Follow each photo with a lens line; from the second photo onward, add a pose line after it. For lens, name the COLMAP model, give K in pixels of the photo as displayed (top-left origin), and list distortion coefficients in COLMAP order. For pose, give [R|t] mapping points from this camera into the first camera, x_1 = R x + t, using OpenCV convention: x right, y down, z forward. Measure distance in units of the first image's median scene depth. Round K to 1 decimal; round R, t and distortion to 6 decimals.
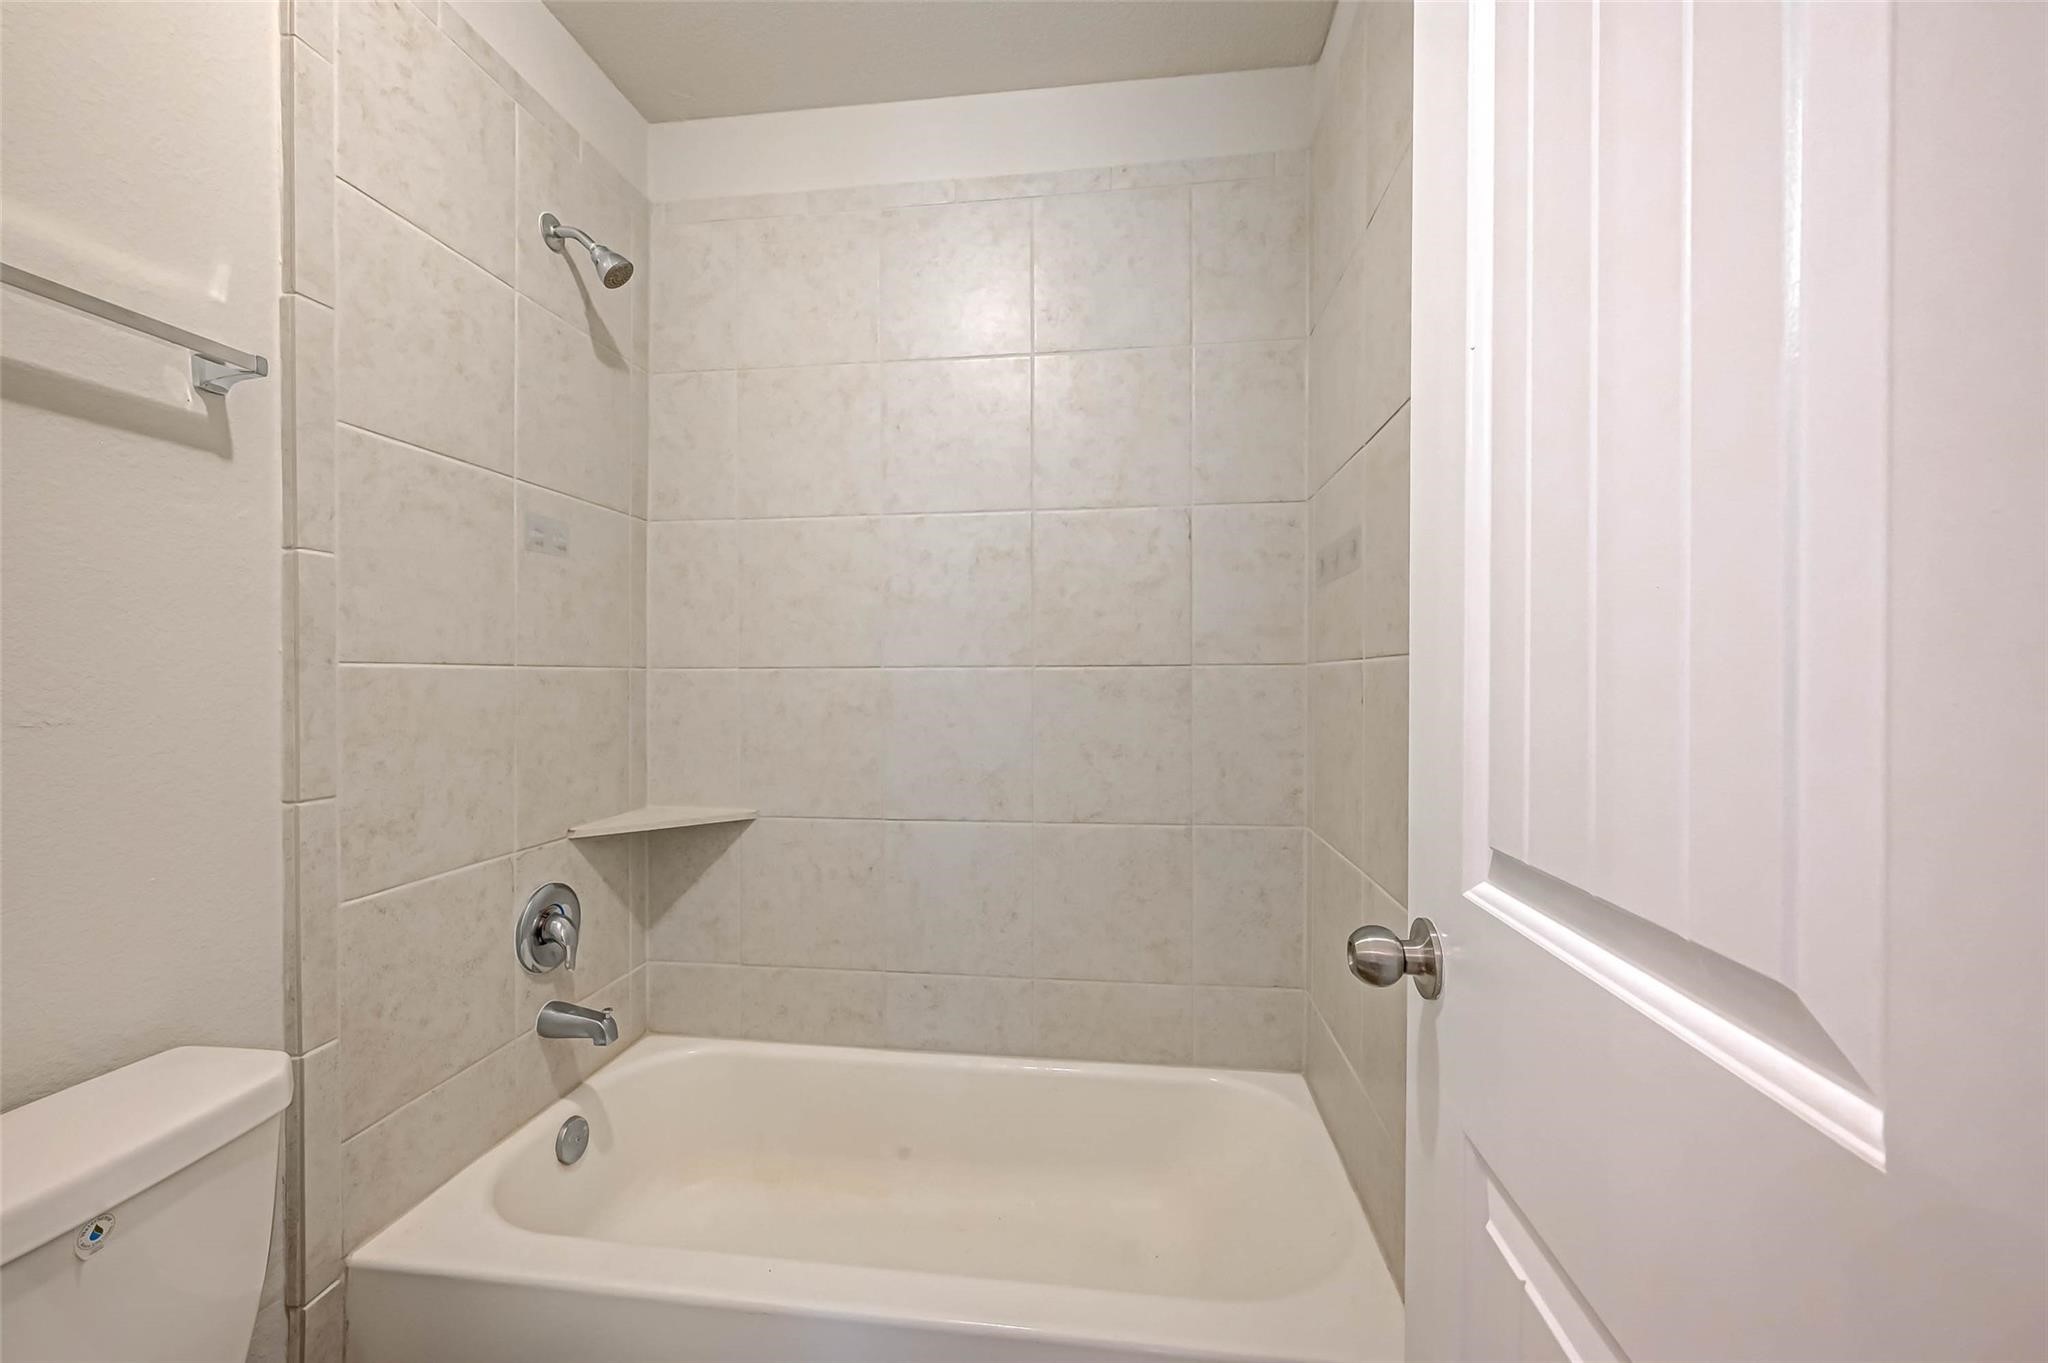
lens RADIAL K [[820.0, 0, 1029.6], [0, 820.0, 688.5], [0, 0, 1]] dist [-0.001317, -0.000091]
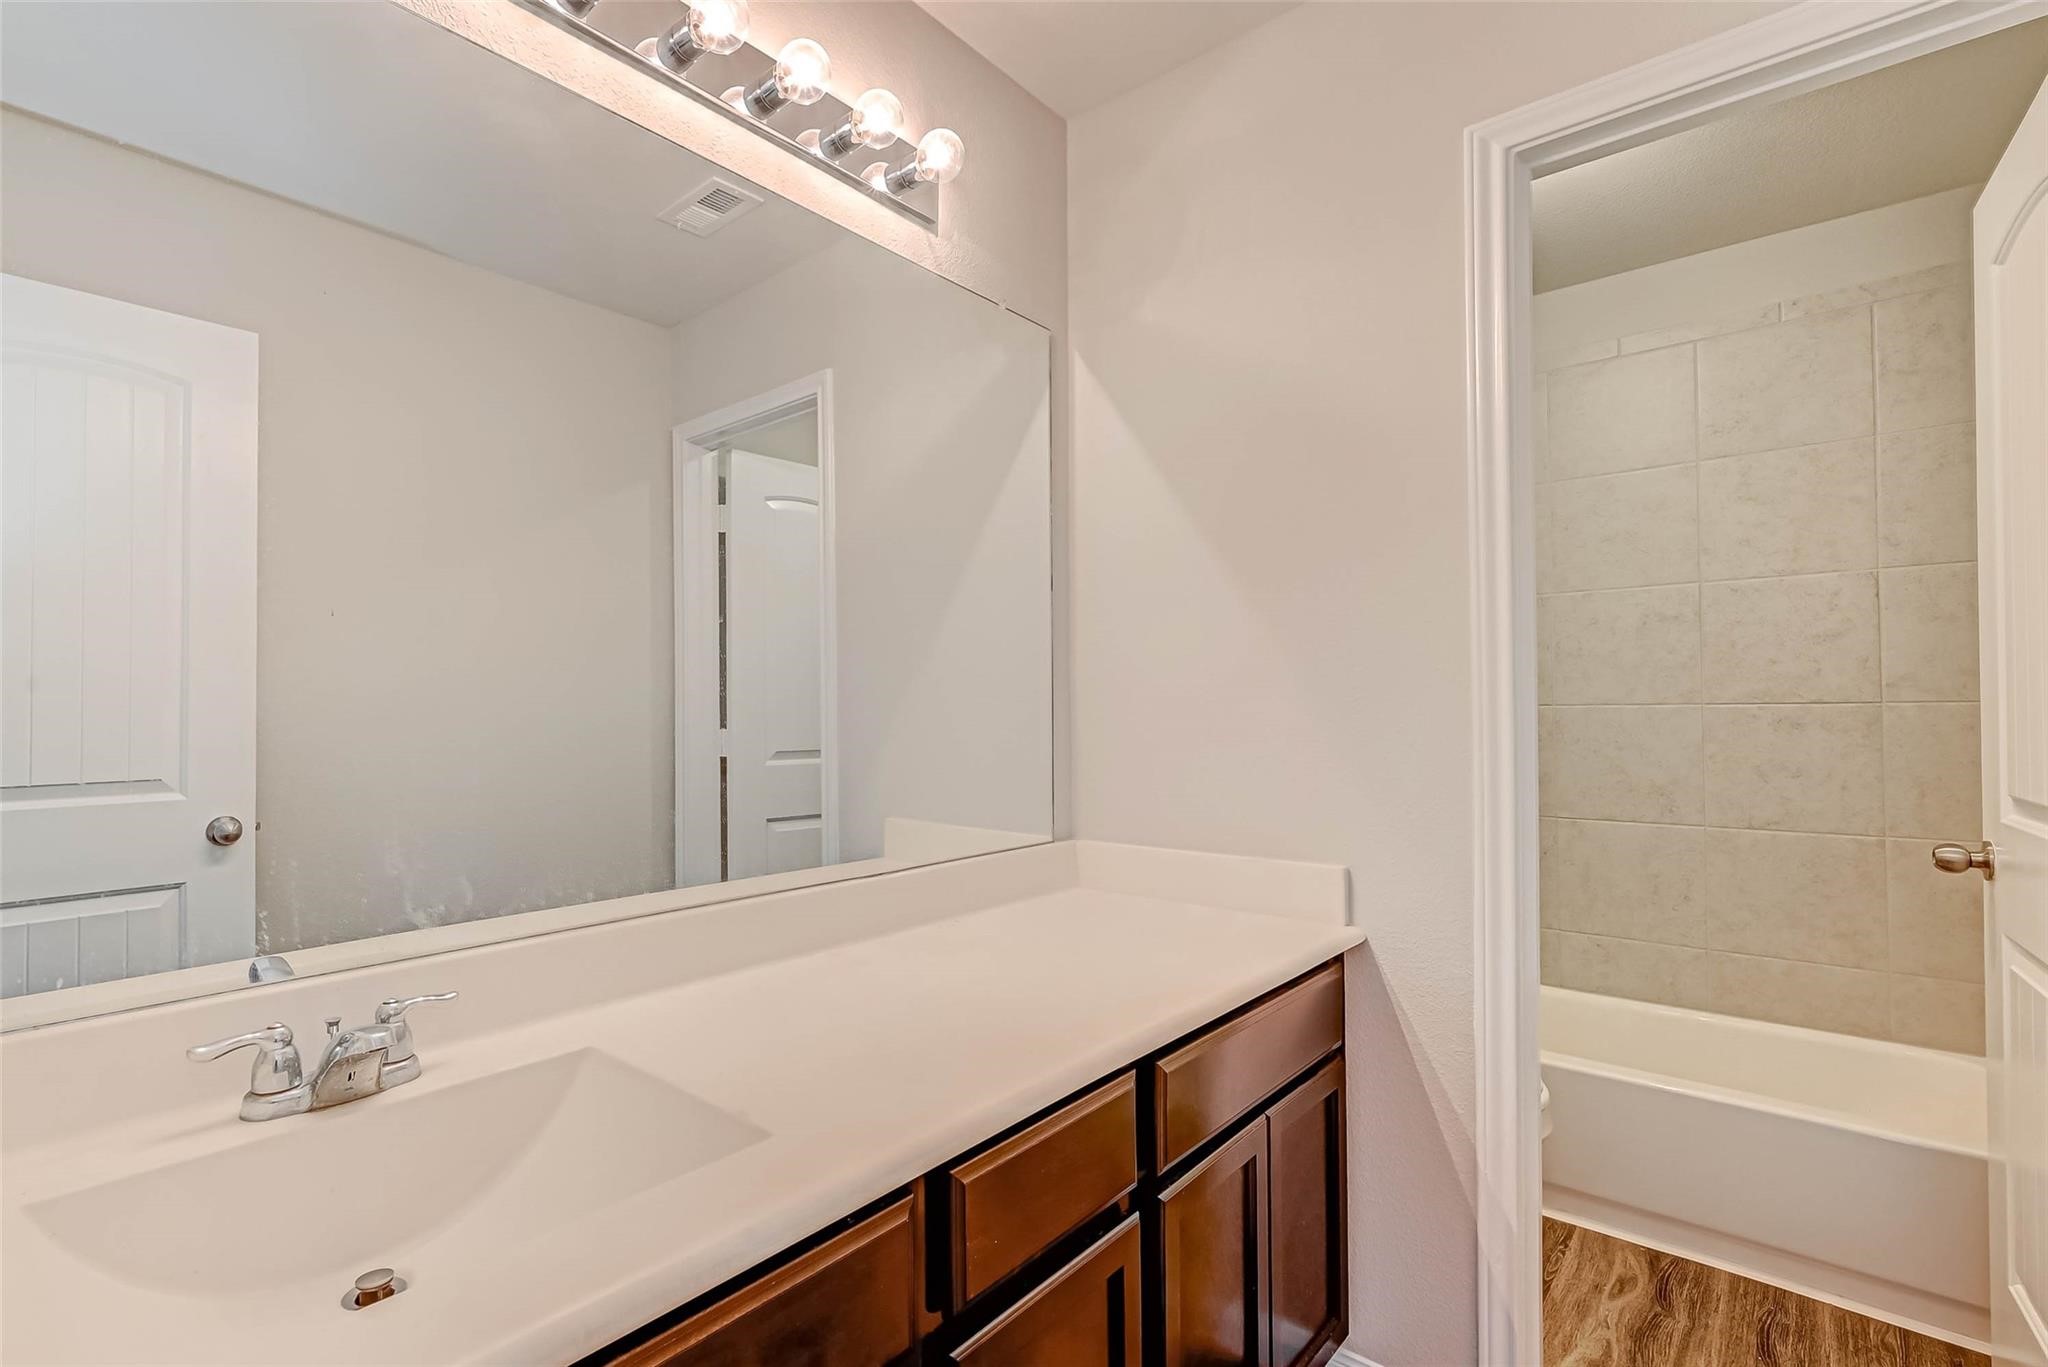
lens RADIAL K [[764.9, 0, 1019.9], [0, 764.9, 700.5], [0, 0, 1]] dist [-0.001361, -0.000109]
pose [[0.756552, -0.012445, -0.653816, -0.024067], [-0.002474, 0.999757, -0.021893, -0.003511], [0.653929, 0.018181, 0.756337, -0.645384]]
